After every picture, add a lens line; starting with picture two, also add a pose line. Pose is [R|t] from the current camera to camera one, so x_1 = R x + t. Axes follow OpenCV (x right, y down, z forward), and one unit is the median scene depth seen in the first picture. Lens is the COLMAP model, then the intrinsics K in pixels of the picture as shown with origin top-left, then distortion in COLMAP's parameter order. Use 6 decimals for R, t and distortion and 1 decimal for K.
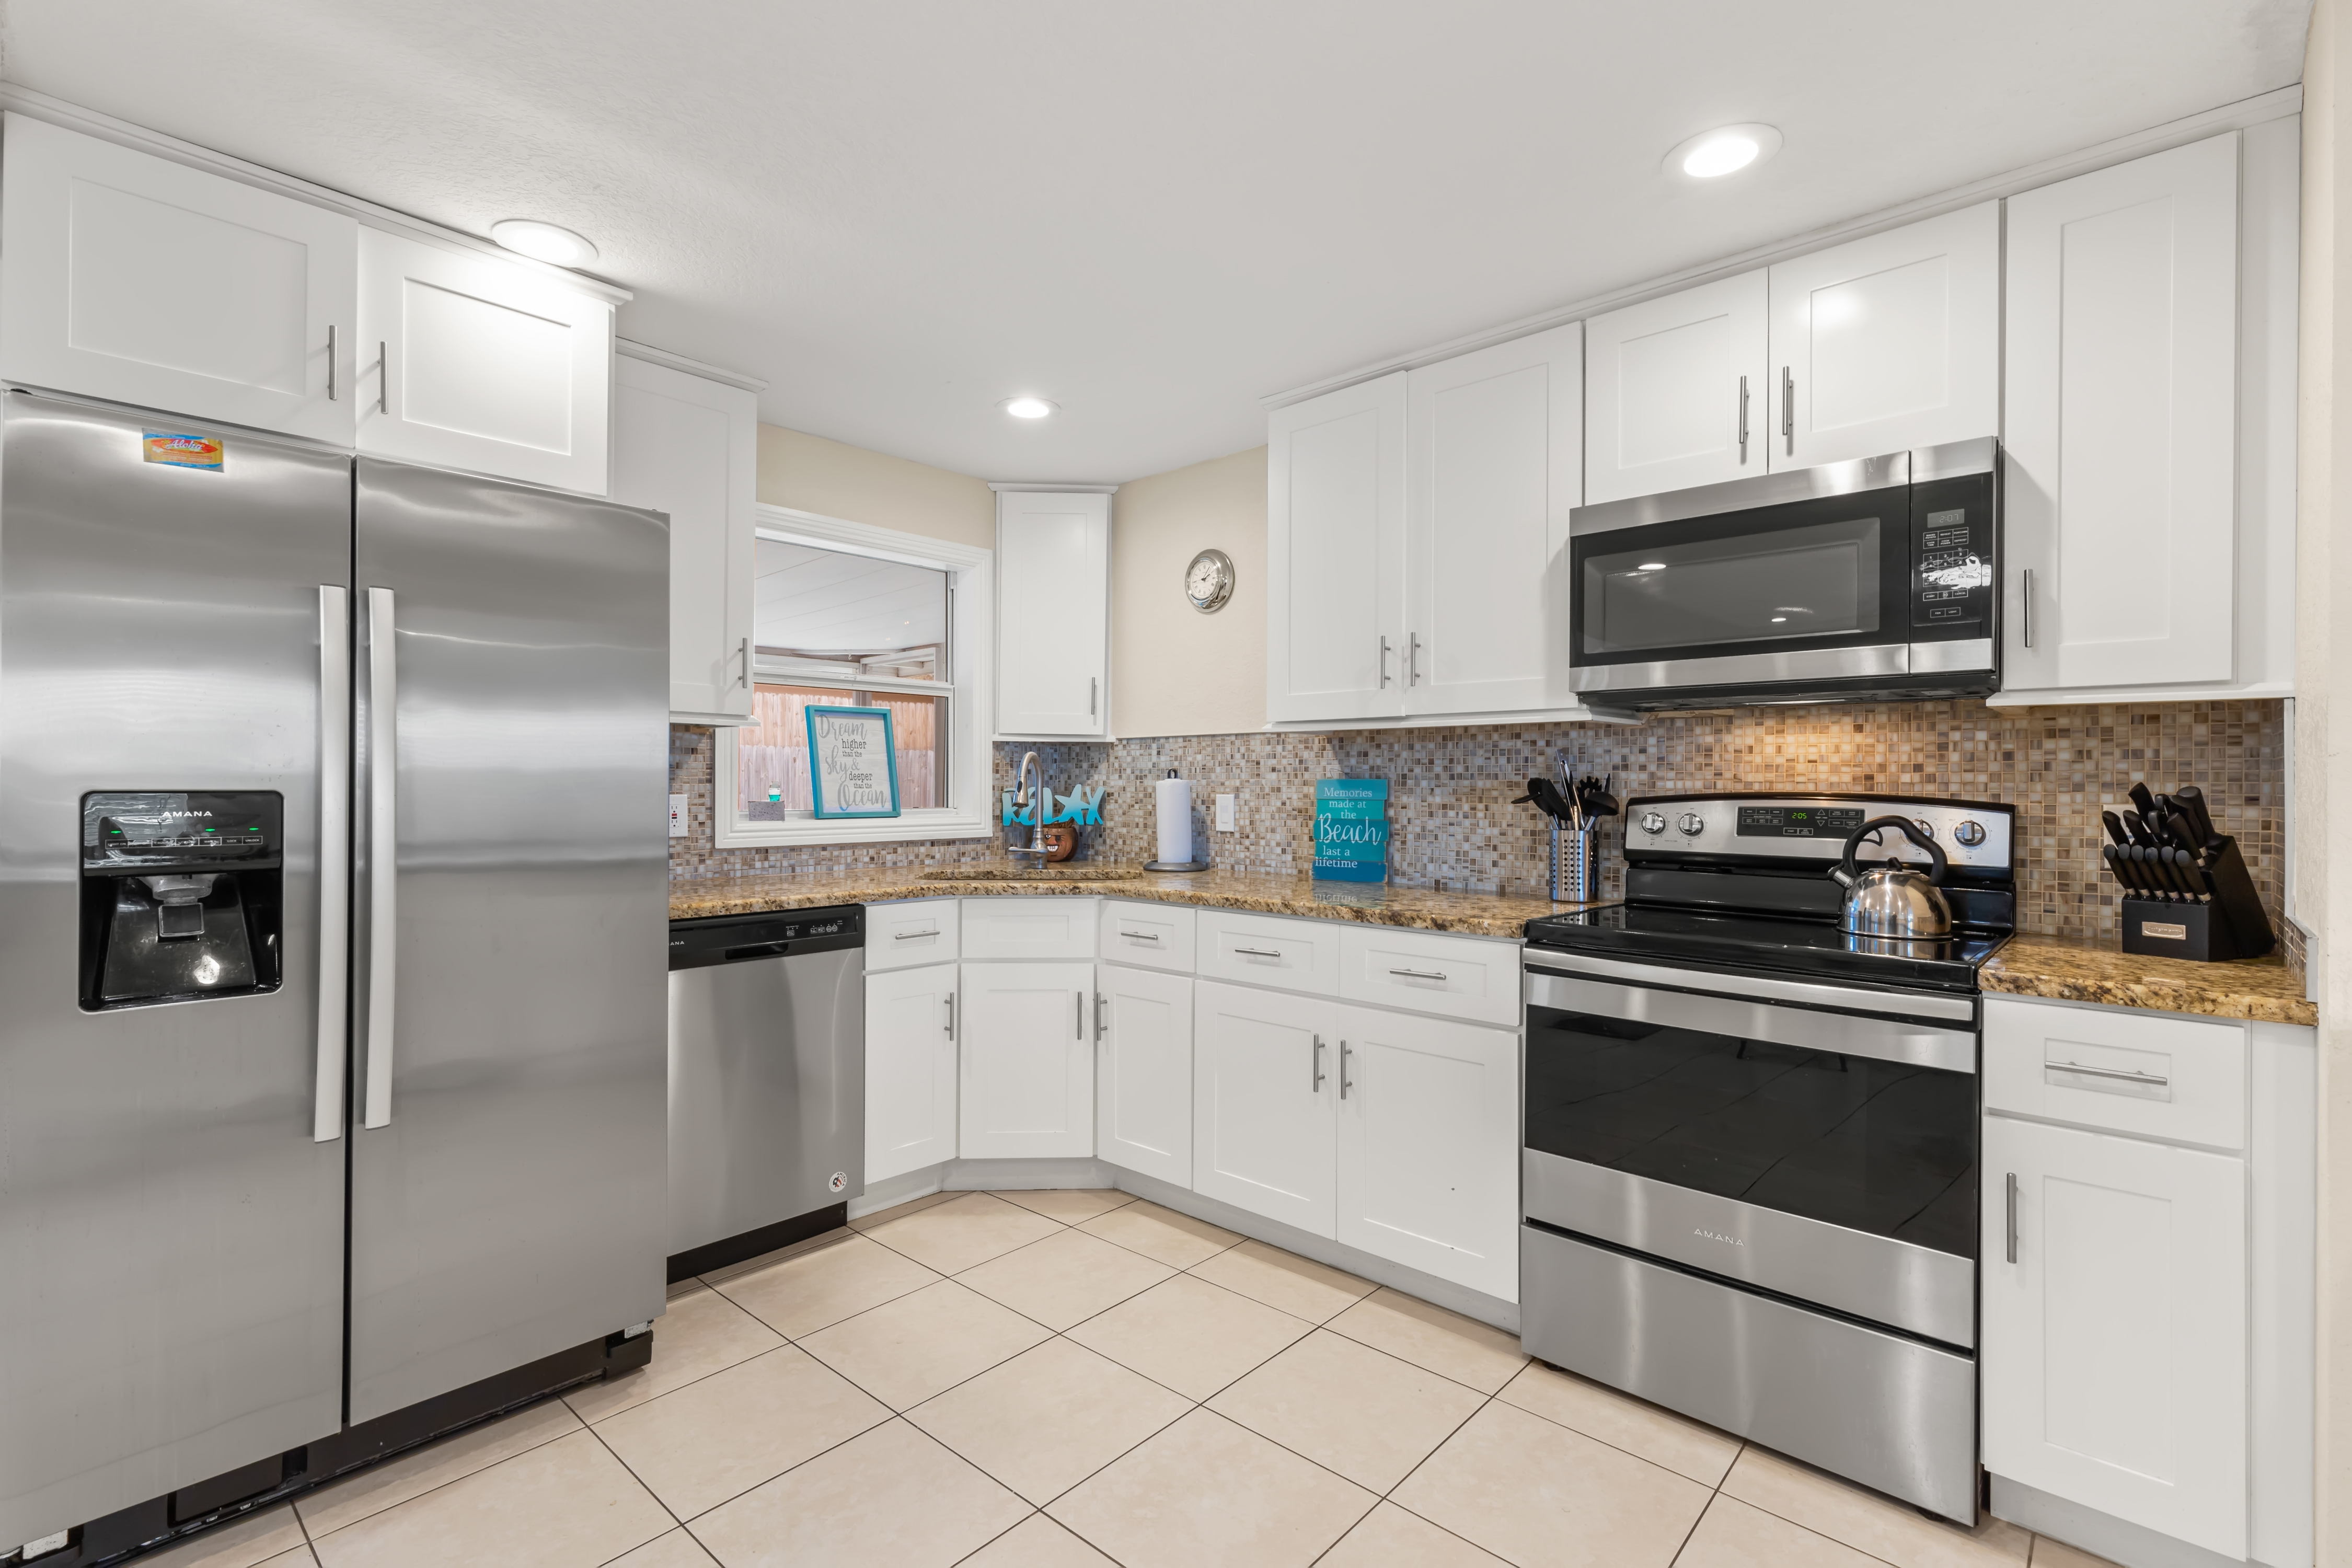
lens RADIAL K [[1067.0, 0, 1183.2], [0, 1067.0, 777.8], [0, 0, 1]] dist [0.010453, -0.000417]
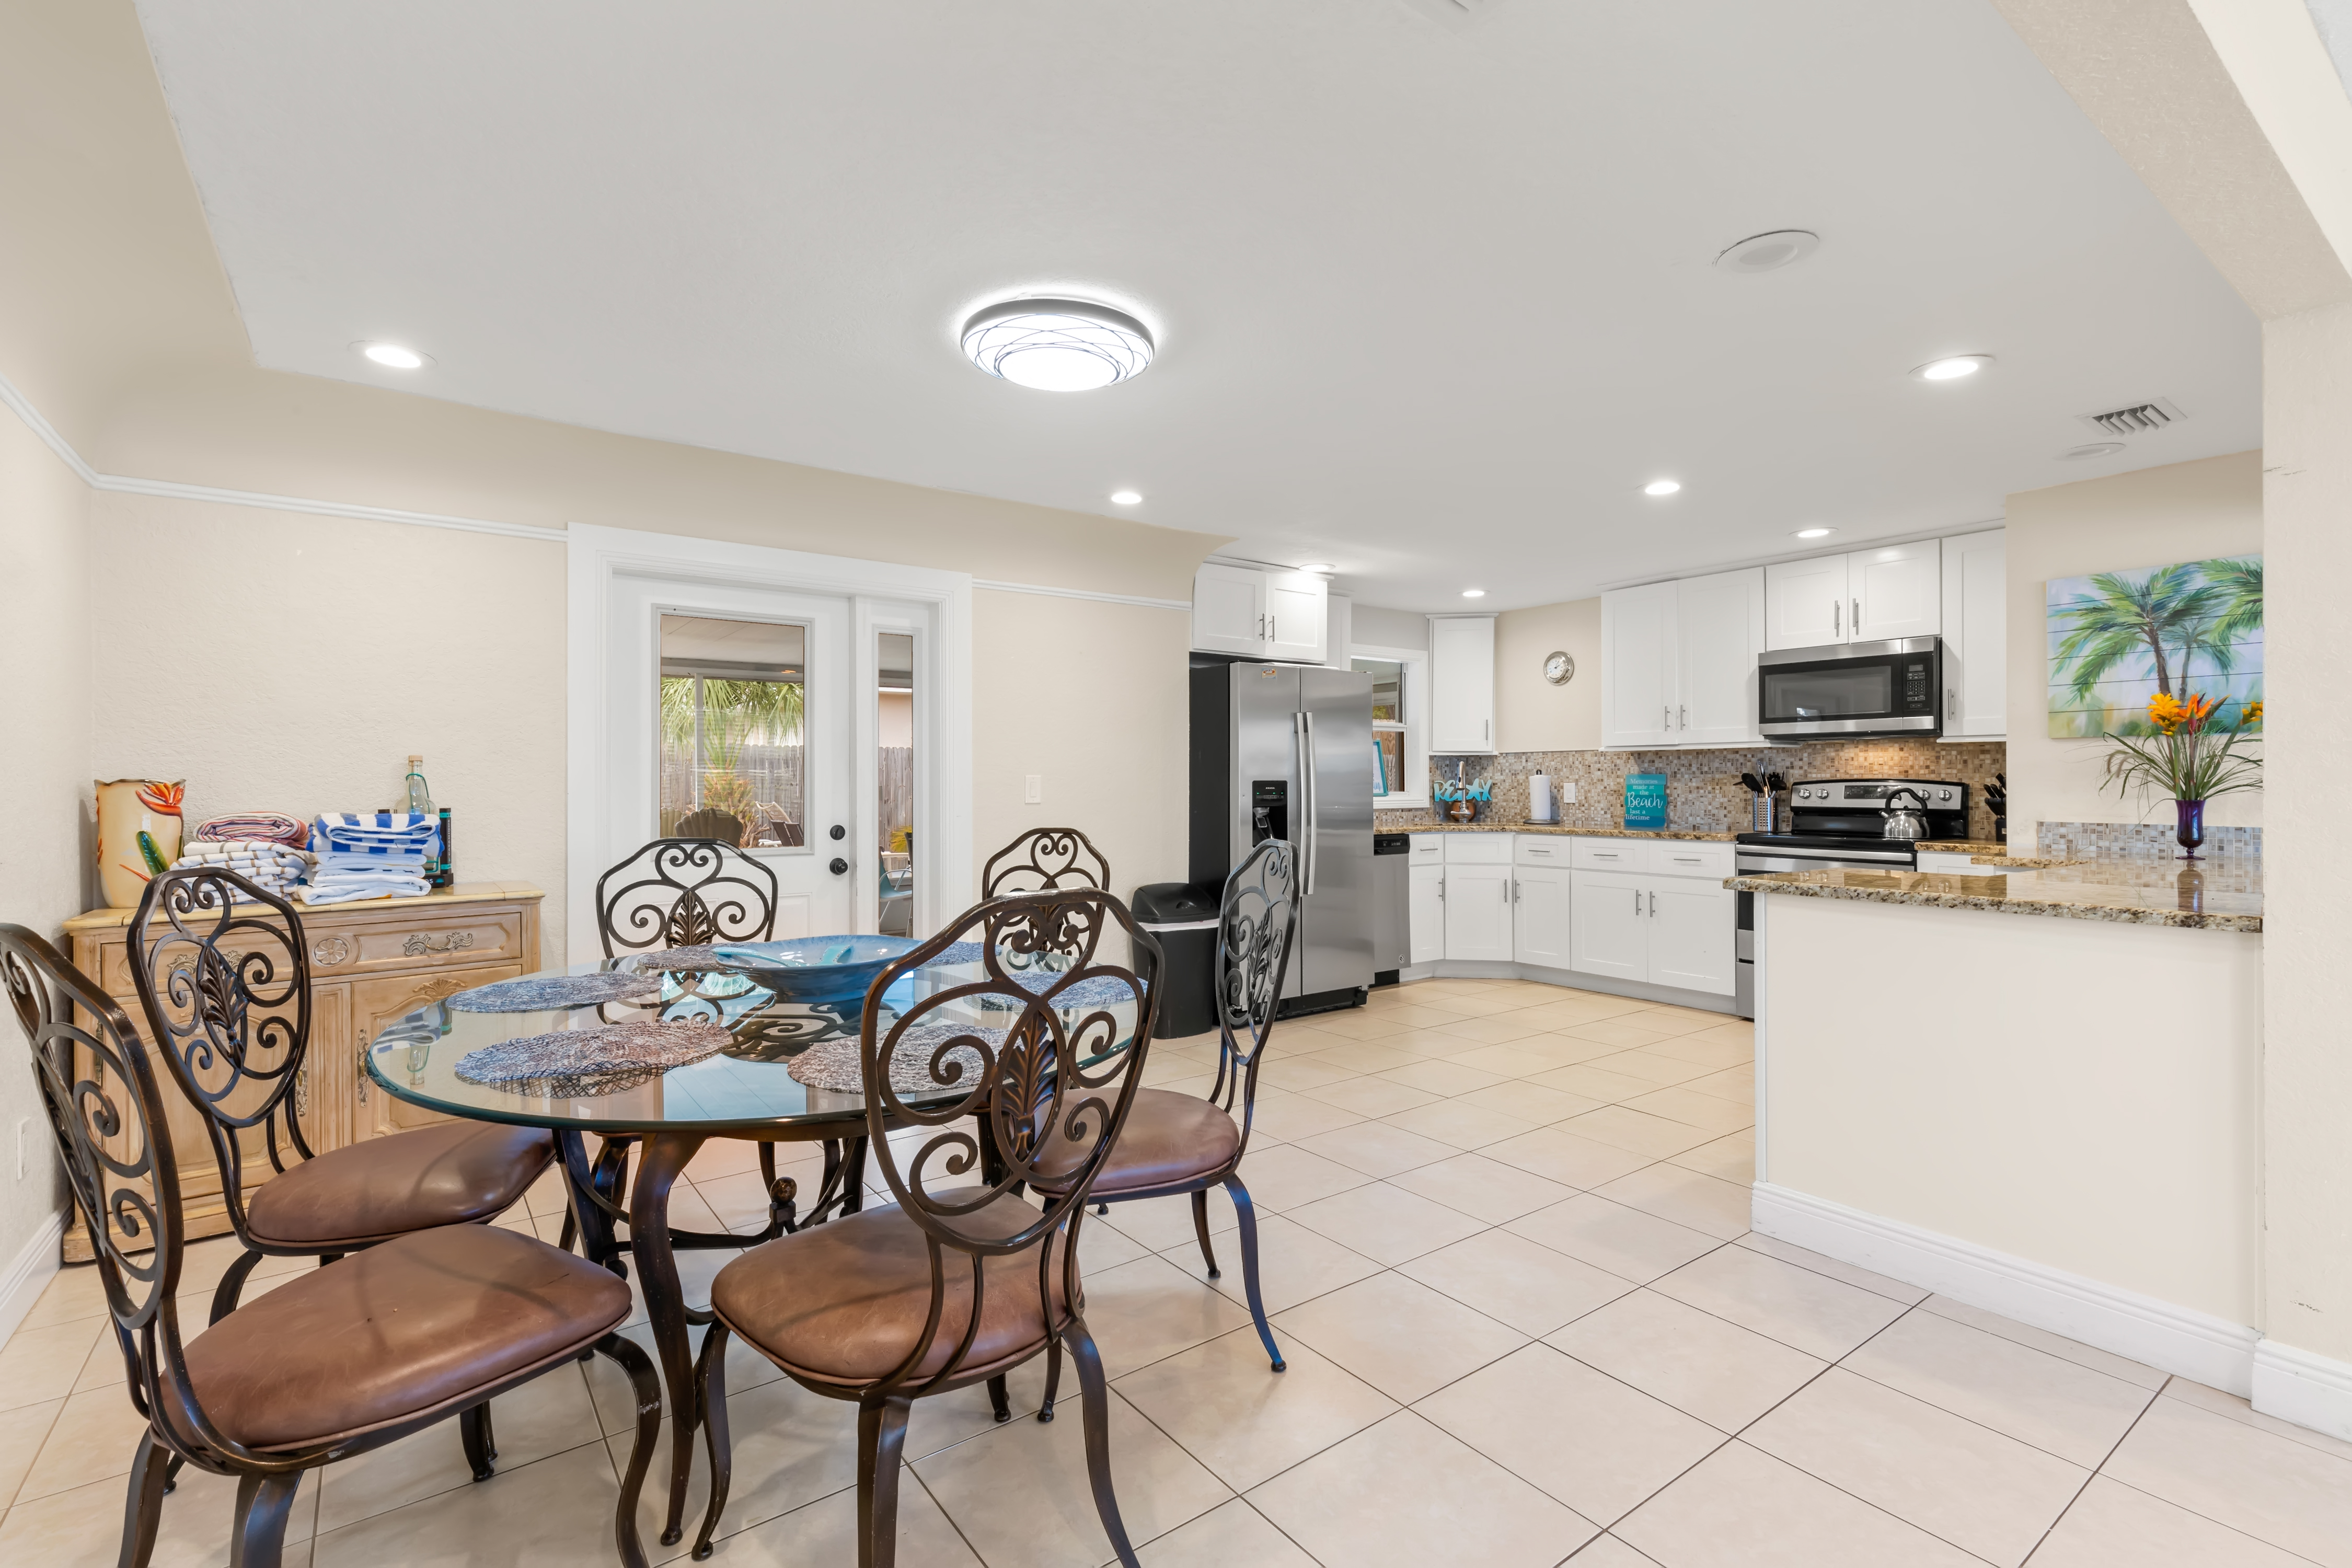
lens RADIAL K [[1056.9, 0, 1171.9], [0, 1056.9, 774.0], [0, 0, 1]] dist [0.001401, 0.000054]
pose [[0.977921, -0.008223, -0.208811, -0.333595], [0.007850, 0.999966, -0.002615, -0.001285], [0.208825, 0.000918, 0.977953, -1.249748]]
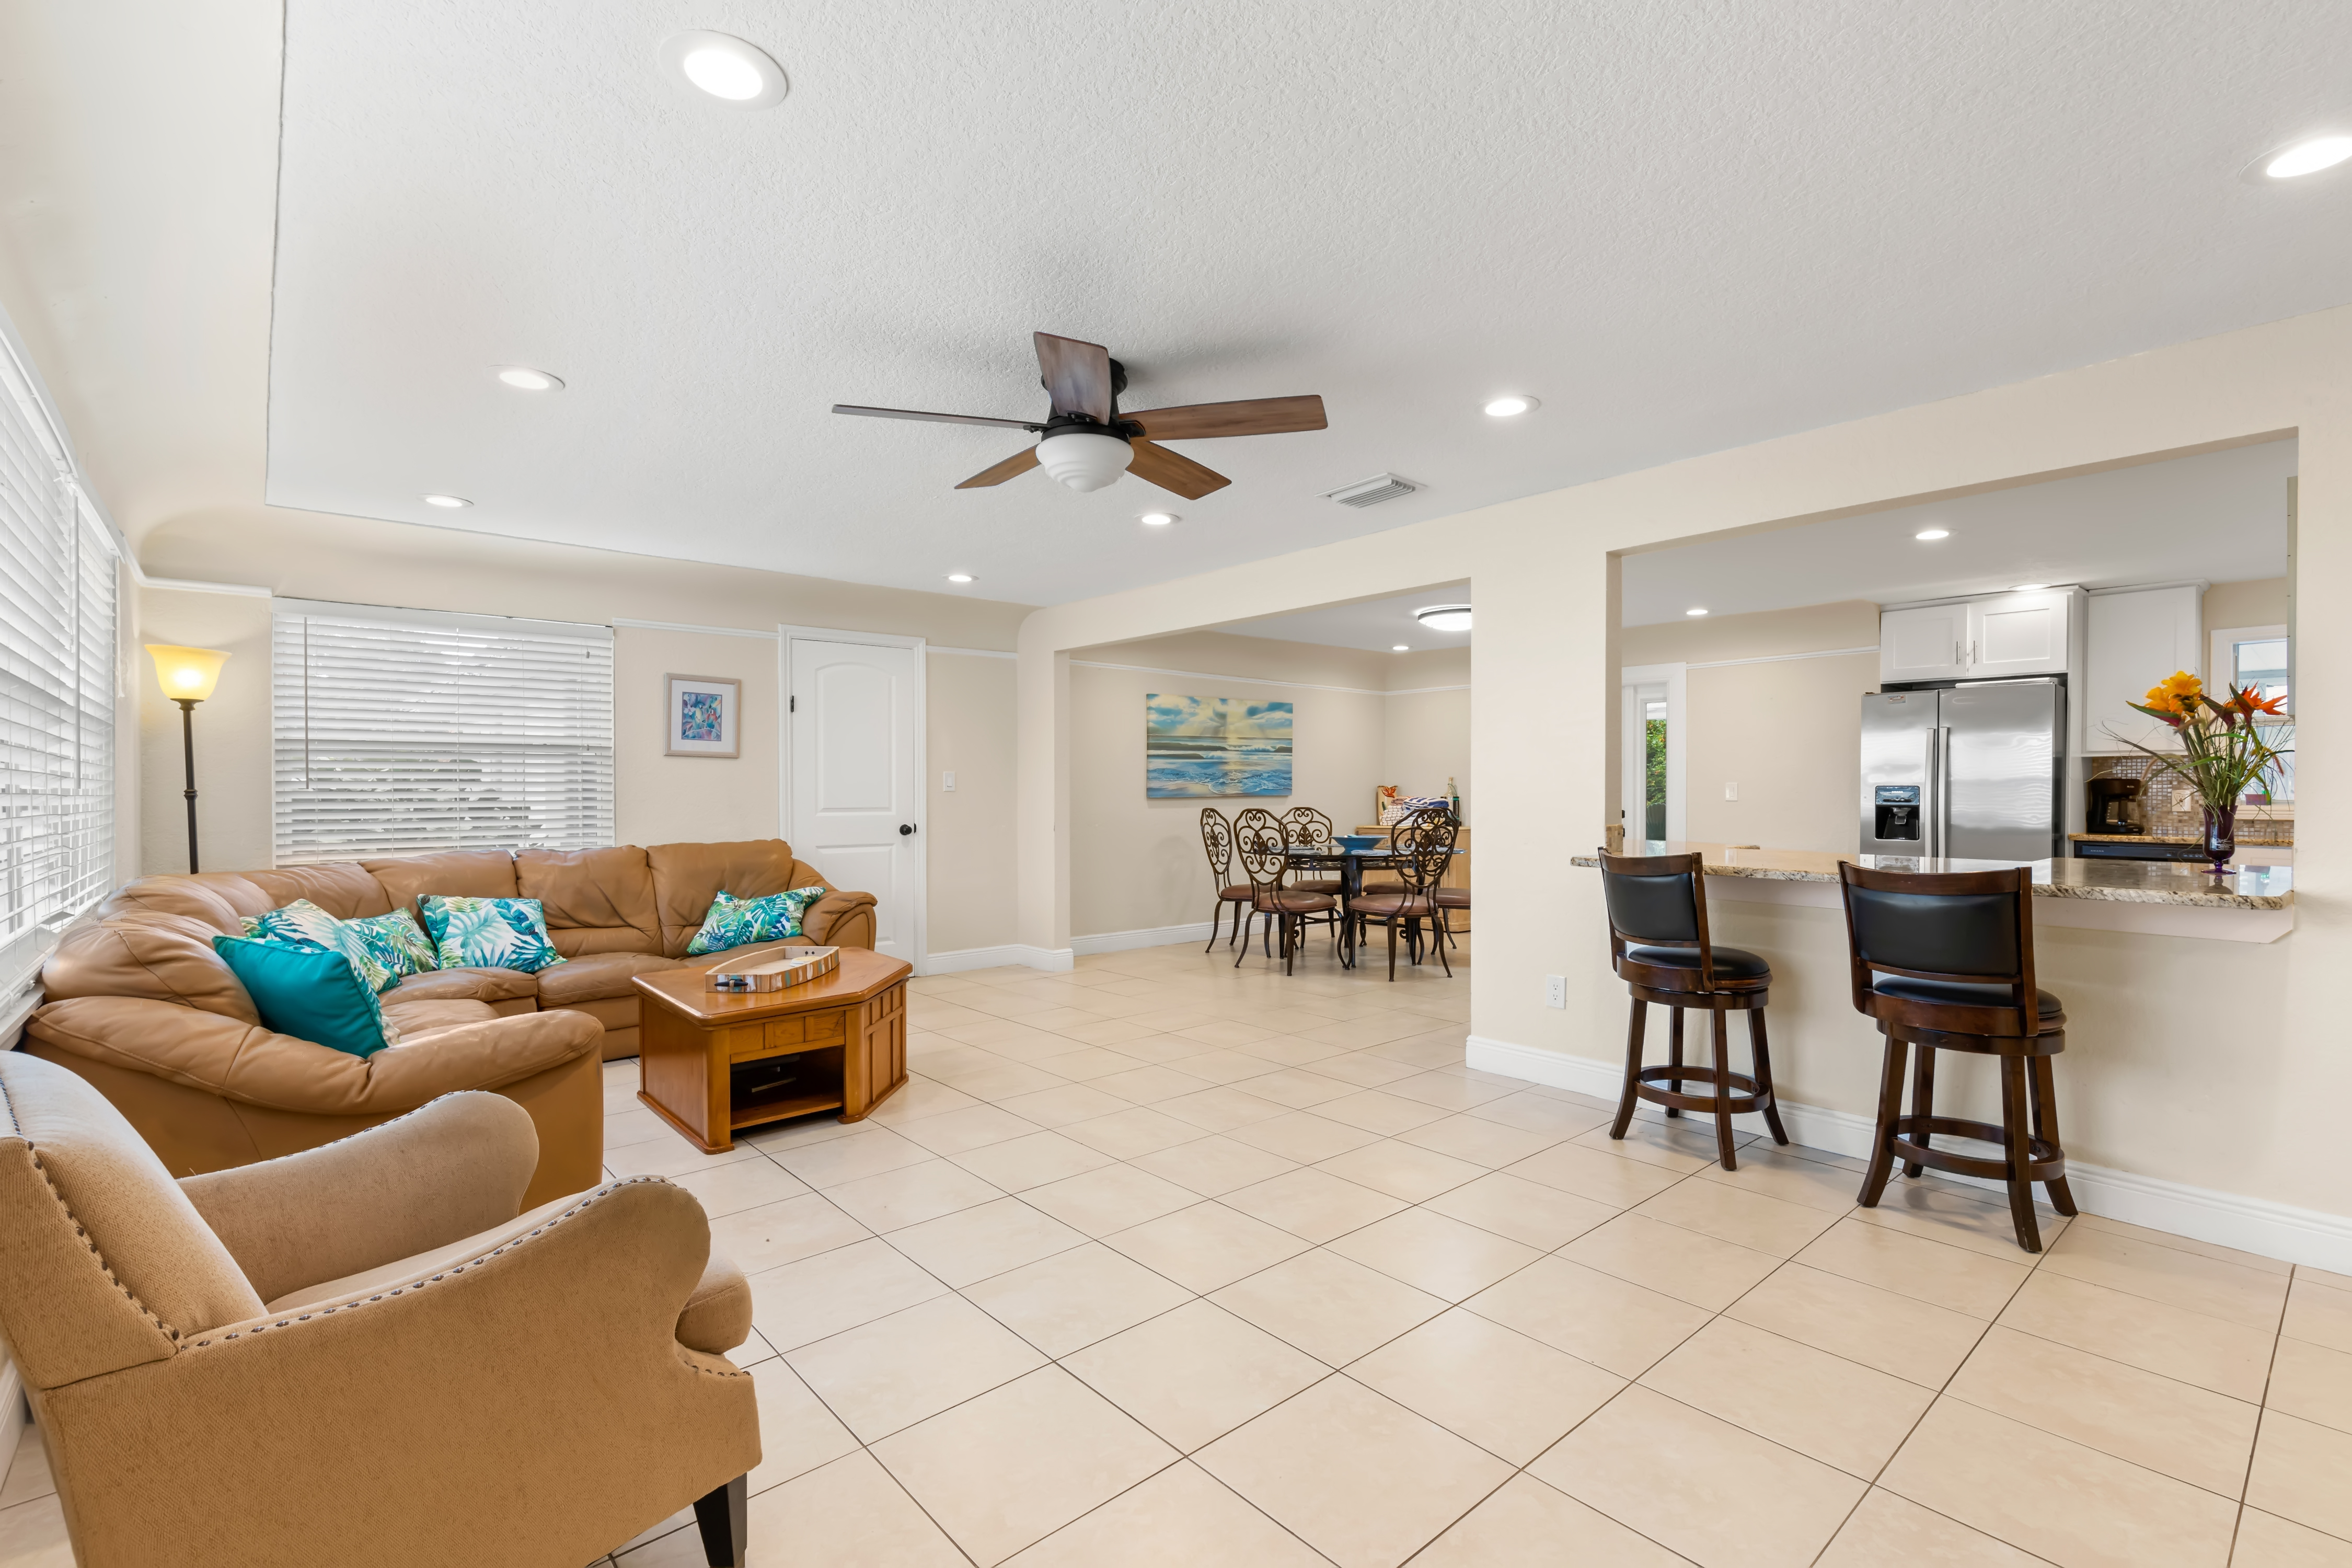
lens RADIAL K [[1047.0, 0, 1176.4], [0, 1047.0, 801.2], [0, 0, 1]] dist [0.000412, -0.000126]
pose [[-0.128587, 0.001785, -0.991697, 1.892070], [0.004543, 0.999989, 0.001210, 0.029749], [0.991688, -0.004350, -0.128594, -0.660803]]
